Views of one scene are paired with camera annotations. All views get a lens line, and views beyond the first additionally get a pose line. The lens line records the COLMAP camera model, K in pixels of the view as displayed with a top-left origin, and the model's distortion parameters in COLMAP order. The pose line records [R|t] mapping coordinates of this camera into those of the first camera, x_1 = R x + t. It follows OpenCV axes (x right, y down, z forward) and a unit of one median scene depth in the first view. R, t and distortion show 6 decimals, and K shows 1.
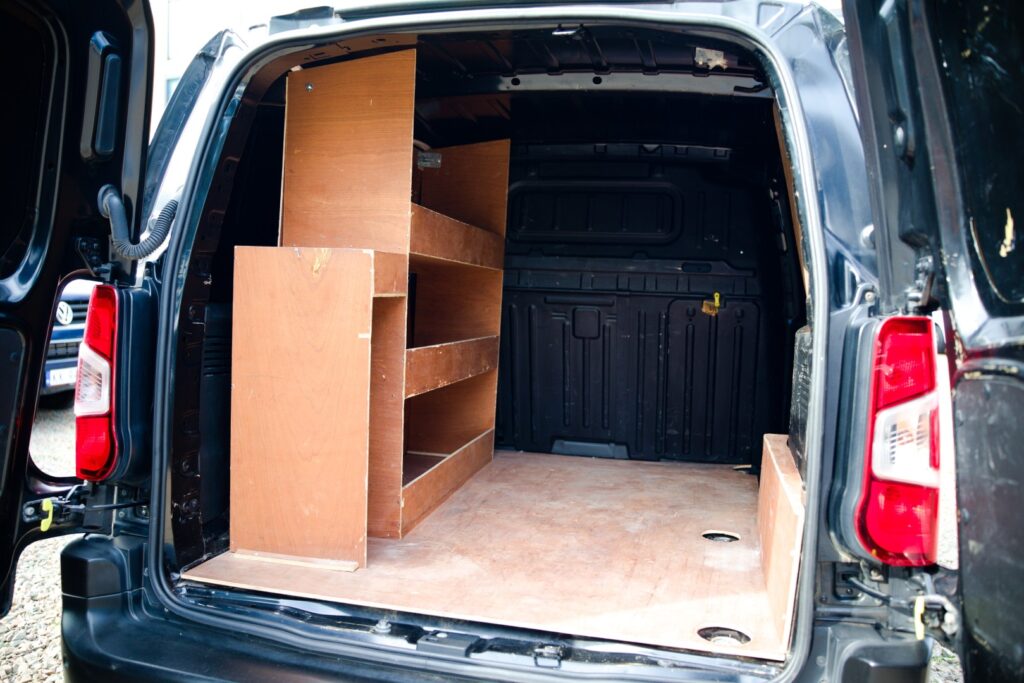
lens RADIAL K [[834.8, 0, 510.5], [0, 834.8, 337.4], [0, 0, 1]] dist [-0.099222, 0.075702]
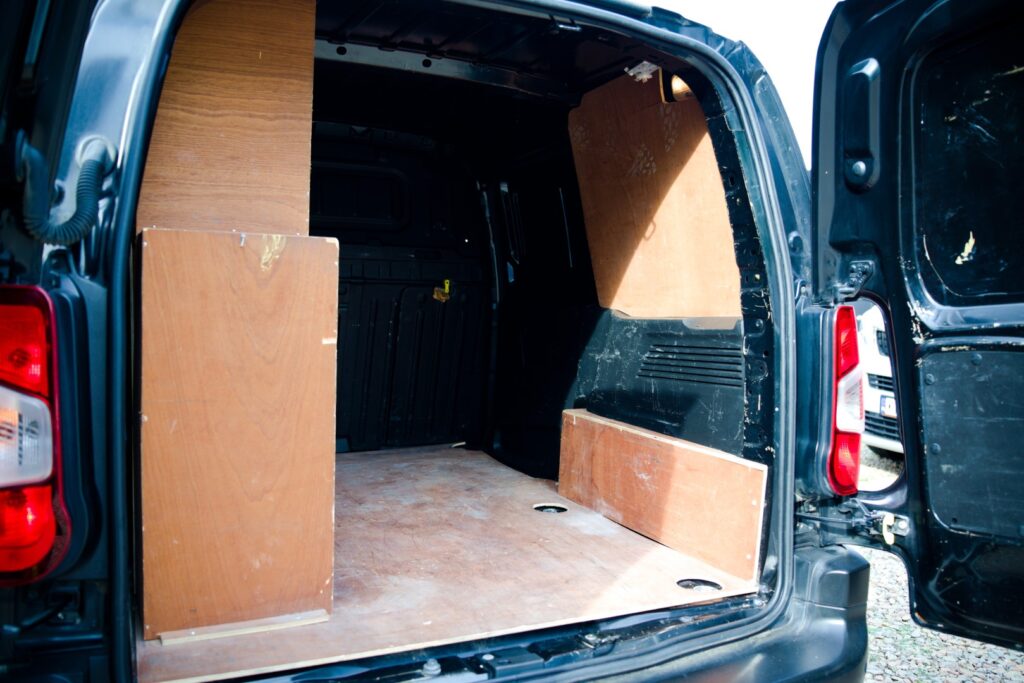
lens RADIAL K [[834.8, 0, 510.8], [0, 834.8, 342.5], [0, 0, 1]] dist [-0.099222, 0.075702]
pose [[0.774885, -0.054042, 0.629788, -0.550196], [0.032889, 0.998436, 0.045211, -0.031704], [-0.631247, -0.014320, 0.775450, 0.230220]]
